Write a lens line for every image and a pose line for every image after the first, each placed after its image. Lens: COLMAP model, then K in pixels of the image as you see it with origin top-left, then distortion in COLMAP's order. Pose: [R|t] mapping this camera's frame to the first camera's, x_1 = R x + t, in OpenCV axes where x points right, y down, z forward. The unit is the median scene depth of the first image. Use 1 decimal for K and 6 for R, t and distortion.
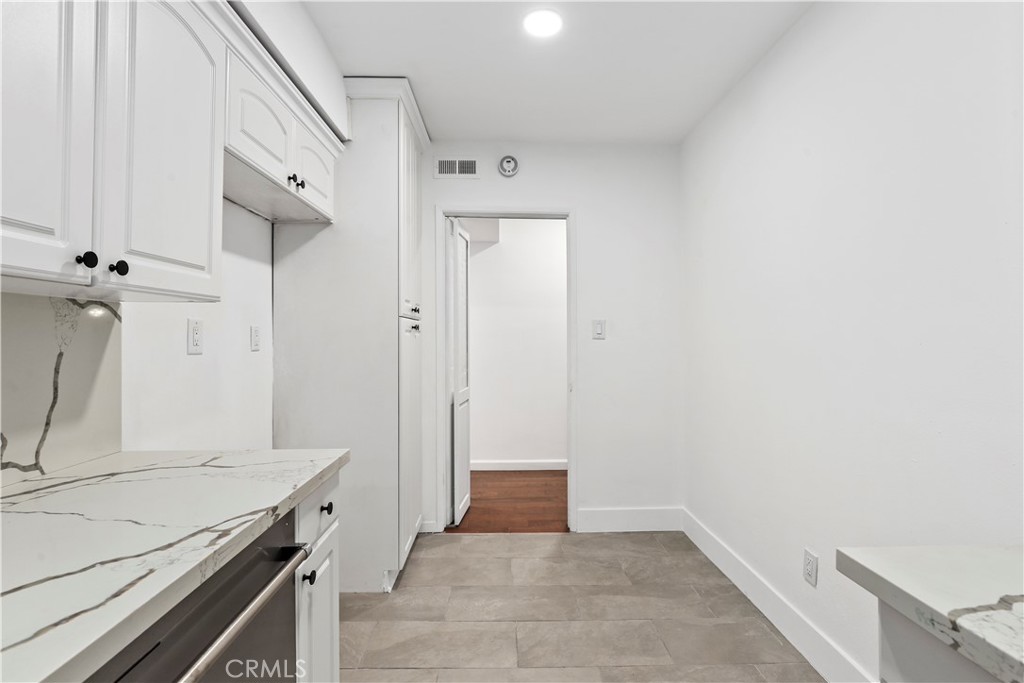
lens RADIAL K [[475.6, 0, 505.2], [0, 475.6, 339.1], [0, 0, 1]] dist [0.010123, 0.000060]
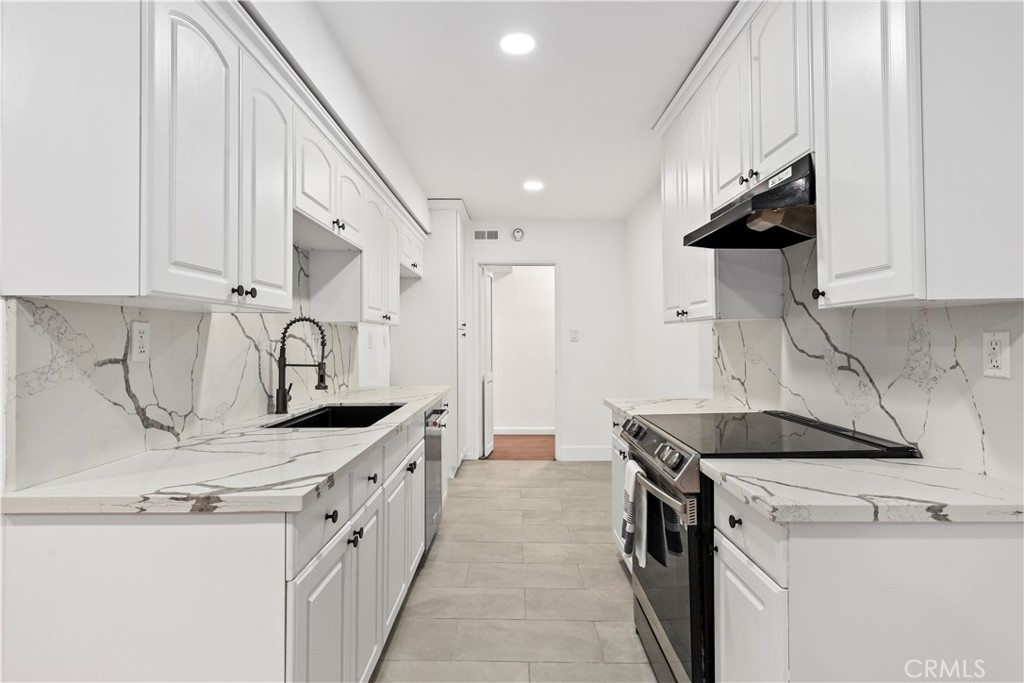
lens RADIAL K [[520.1, 0, 517.6], [0, 520.1, 339.3], [0, 0, 1]] dist [0.002922, 0.000085]
pose [[1.000000, 0.000394, 0.000475, 0.004731], [-0.000393, 0.999997, -0.002495, -0.003126], [-0.000476, 0.002494, 0.999997, -0.749316]]
